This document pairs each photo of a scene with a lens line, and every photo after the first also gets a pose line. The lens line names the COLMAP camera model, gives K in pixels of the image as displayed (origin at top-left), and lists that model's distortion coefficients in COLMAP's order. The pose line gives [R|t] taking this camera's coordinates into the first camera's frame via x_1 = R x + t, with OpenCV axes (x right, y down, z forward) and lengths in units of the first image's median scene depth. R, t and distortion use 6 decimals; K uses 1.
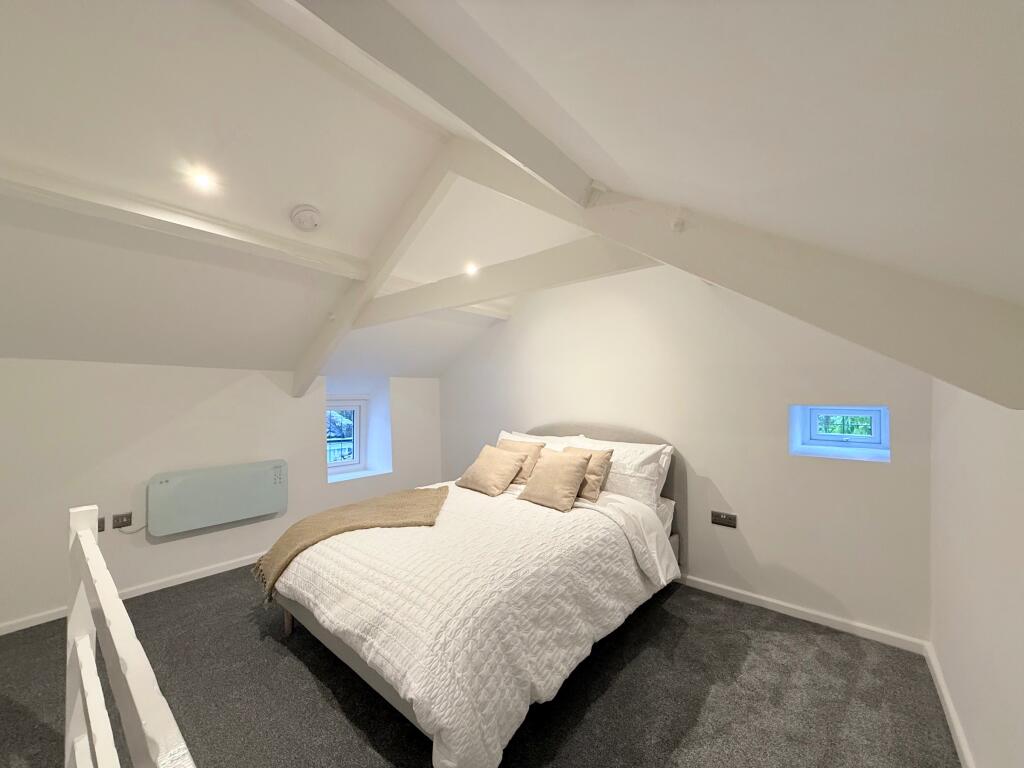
lens RADIAL K [[410.8, 0, 507.7], [0, 410.8, 384.7], [0, 0, 1]] dist [-0.001028, -0.000305]
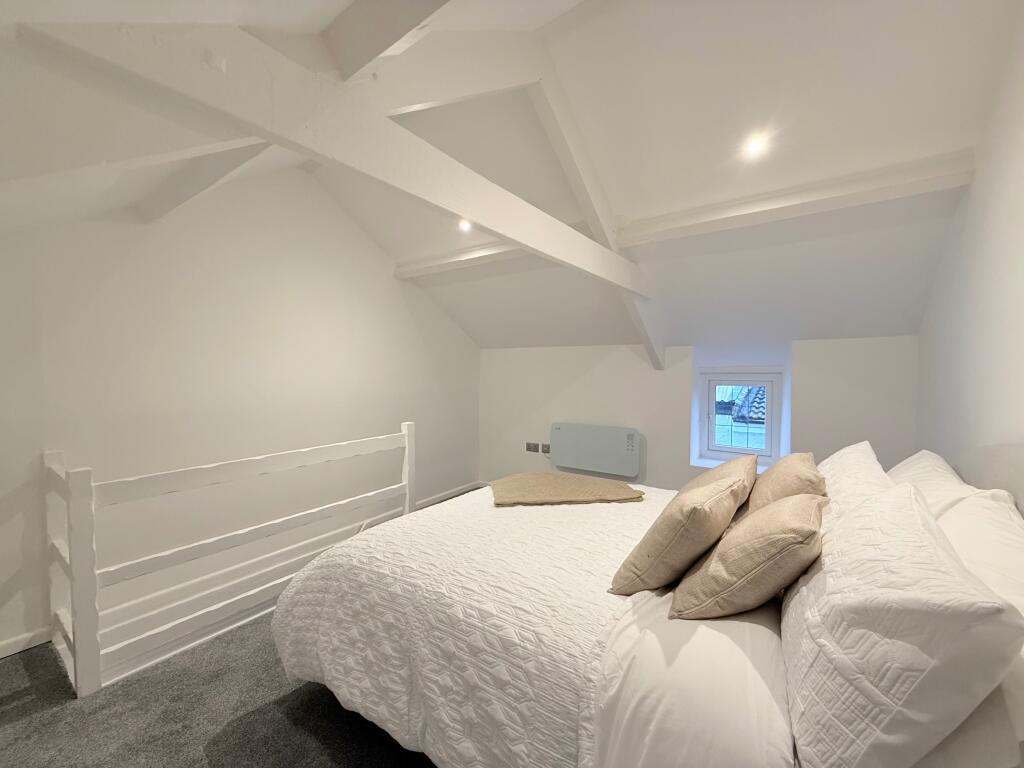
lens RADIAL K [[410.8, 0, 507.7], [0, 410.8, 384.7], [0, 0, 1]] dist [-0.001028, -0.000305]
pose [[0.076579, 0.041298, -0.996208, 0.739140], [0.023198, 0.998798, 0.043188, 0.031586], [0.996794, -0.026417, 0.075529, 0.979222]]
